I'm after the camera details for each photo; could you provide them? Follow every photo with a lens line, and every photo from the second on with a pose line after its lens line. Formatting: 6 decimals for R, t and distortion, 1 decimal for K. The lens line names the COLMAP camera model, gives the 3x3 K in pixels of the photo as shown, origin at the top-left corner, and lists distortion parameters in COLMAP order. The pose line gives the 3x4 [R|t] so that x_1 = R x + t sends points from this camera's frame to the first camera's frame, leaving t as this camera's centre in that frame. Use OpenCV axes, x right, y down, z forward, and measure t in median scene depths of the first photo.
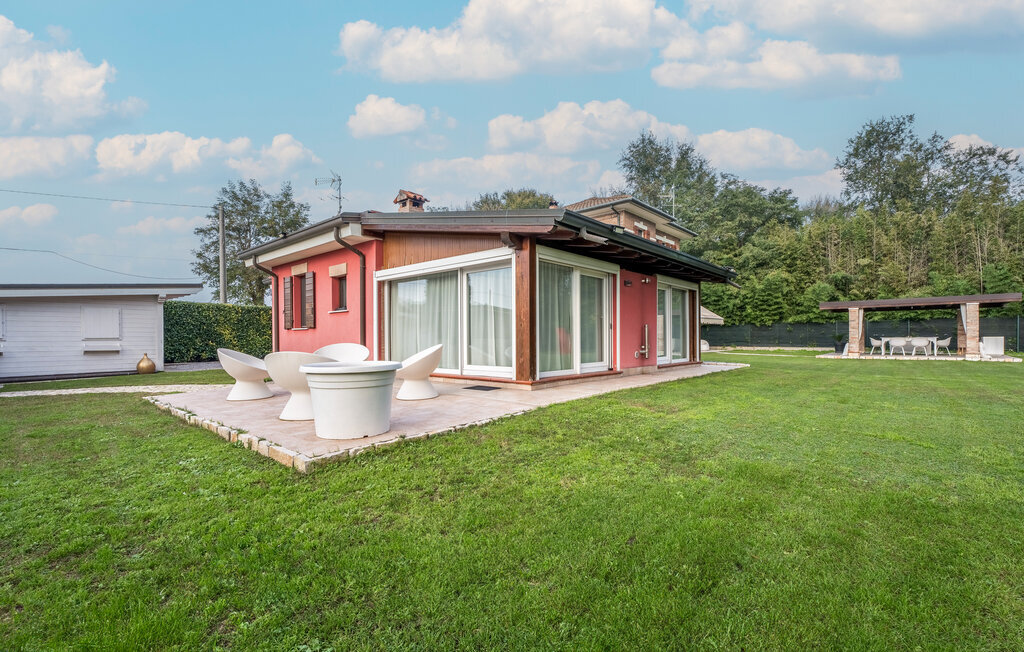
lens RADIAL K [[466.5, 0, 516.6], [0, 466.5, 342.4], [0, 0, 1]] dist [-0.001977, 0.000024]
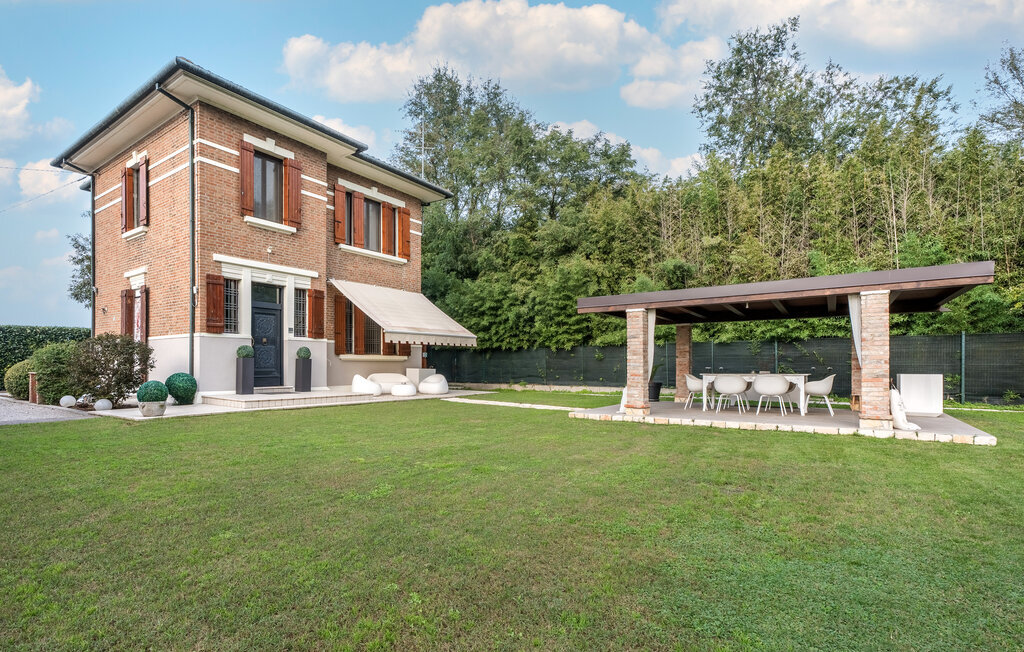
lens RADIAL K [[474.2, 0, 508.2], [0, 474.2, 365.4], [0, 0, 1]] dist [0.000632, 0.000186]
pose [[0.995553, 0.005535, 0.094042, 0.447698], [-0.004594, 0.999937, -0.010216, -0.010882], [-0.094093, 0.009739, 0.995516, 0.445440]]
